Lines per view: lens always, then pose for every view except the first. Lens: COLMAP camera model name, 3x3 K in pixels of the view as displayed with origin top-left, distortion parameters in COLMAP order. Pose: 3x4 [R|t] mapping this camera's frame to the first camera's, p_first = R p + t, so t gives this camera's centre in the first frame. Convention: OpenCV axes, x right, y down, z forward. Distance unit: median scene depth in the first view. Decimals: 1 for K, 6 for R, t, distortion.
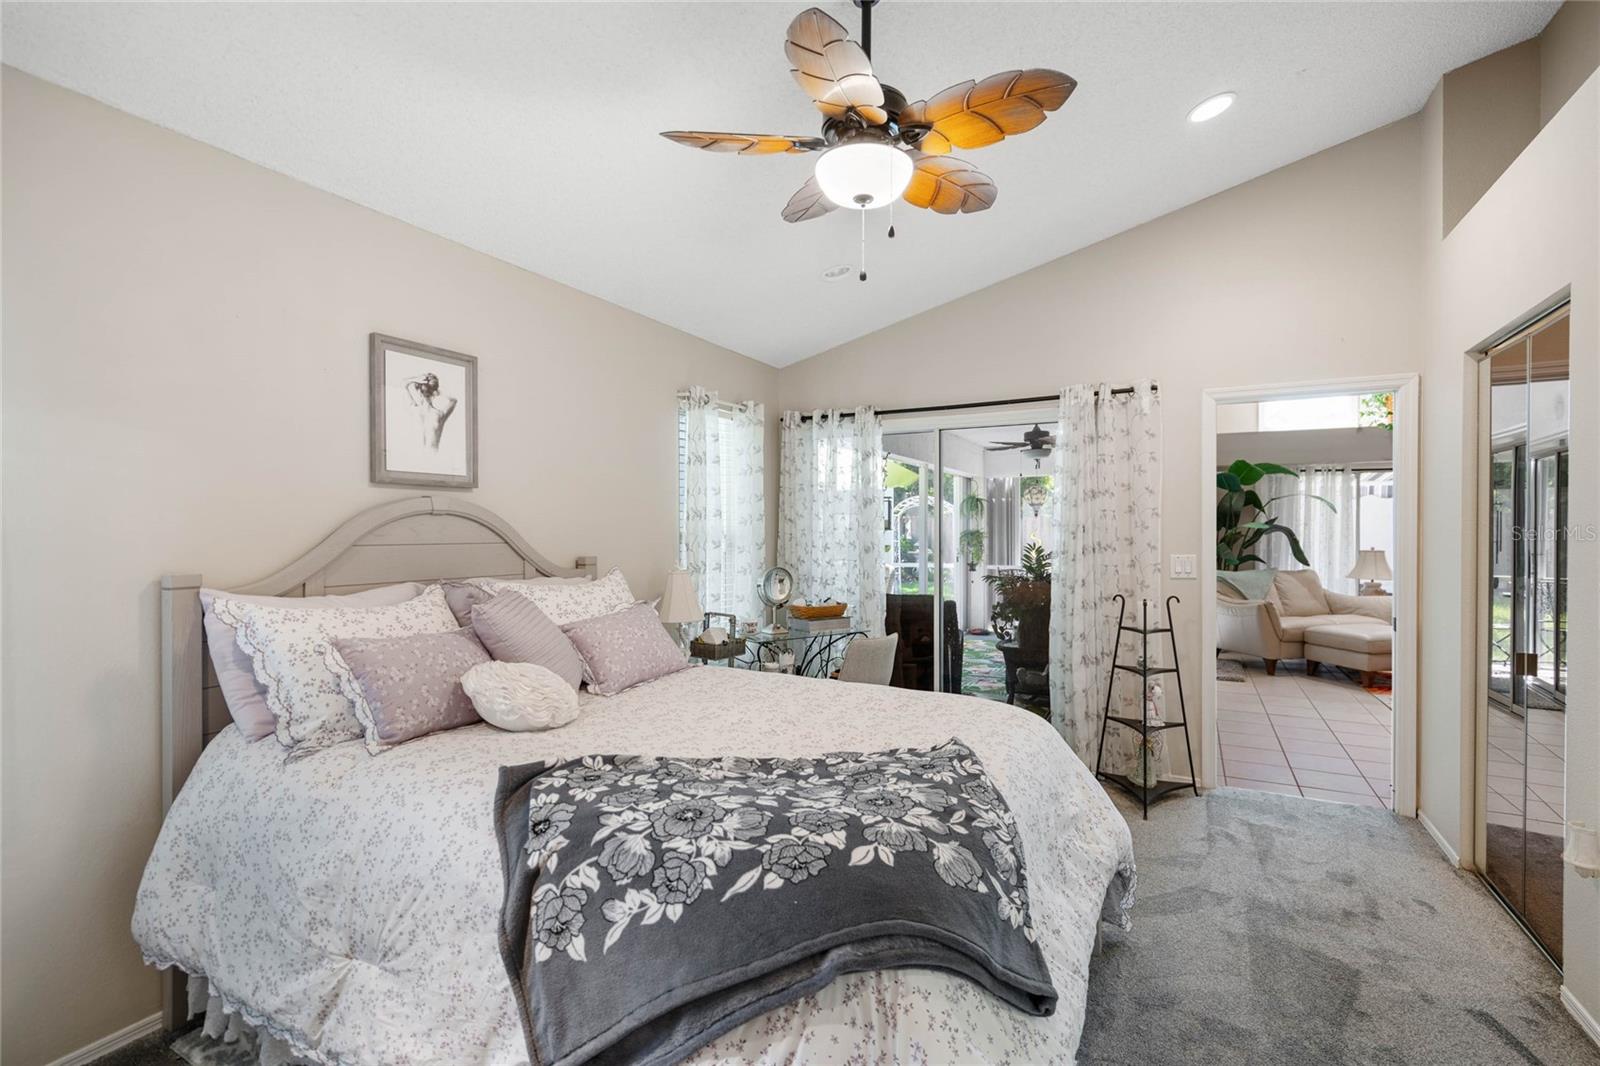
lens RADIAL K [[735.9, 0, 797.5], [0, 735.9, 530.8], [0, 0, 1]] dist [-0.004378, 0.002376]
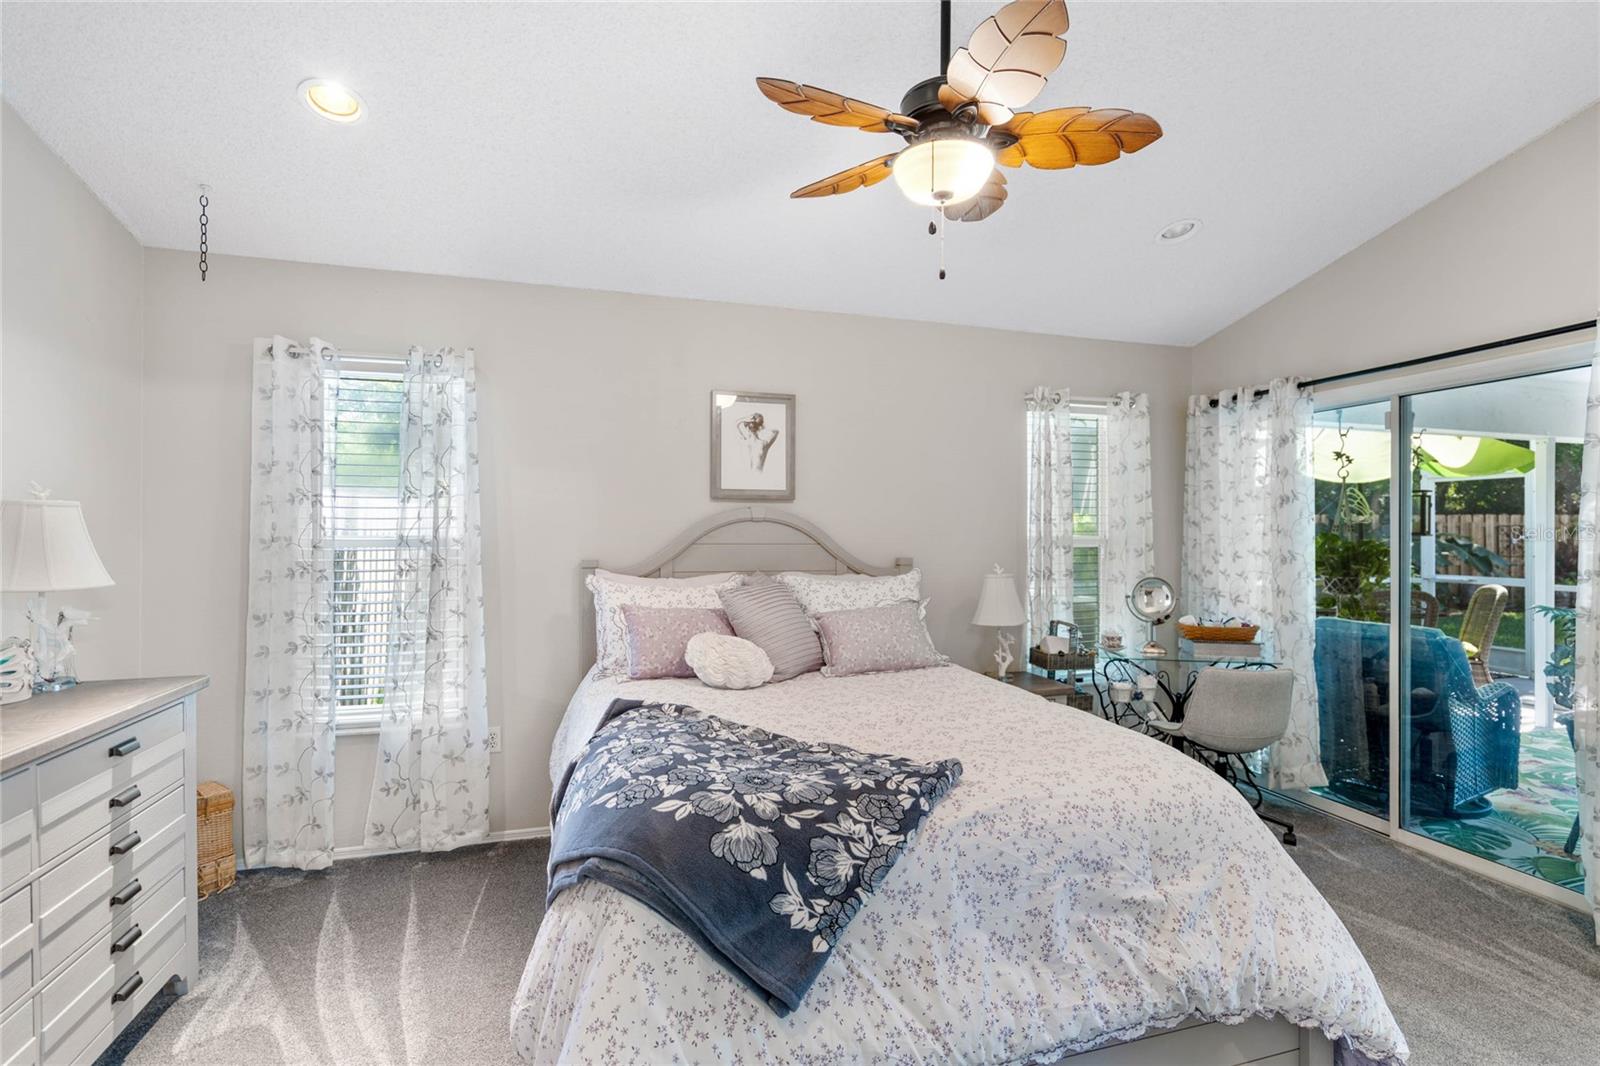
lens RADIAL K [[735.9, 0, 808.2], [0, 735.9, 532.6], [0, 0, 1]] dist [-0.004378, 0.002376]
pose [[0.701790, 0.003999, -0.712373, 0.816650], [-0.005824, 0.999983, -0.000123, -0.003492], [0.712361, 0.004235, 0.701801, 0.238094]]
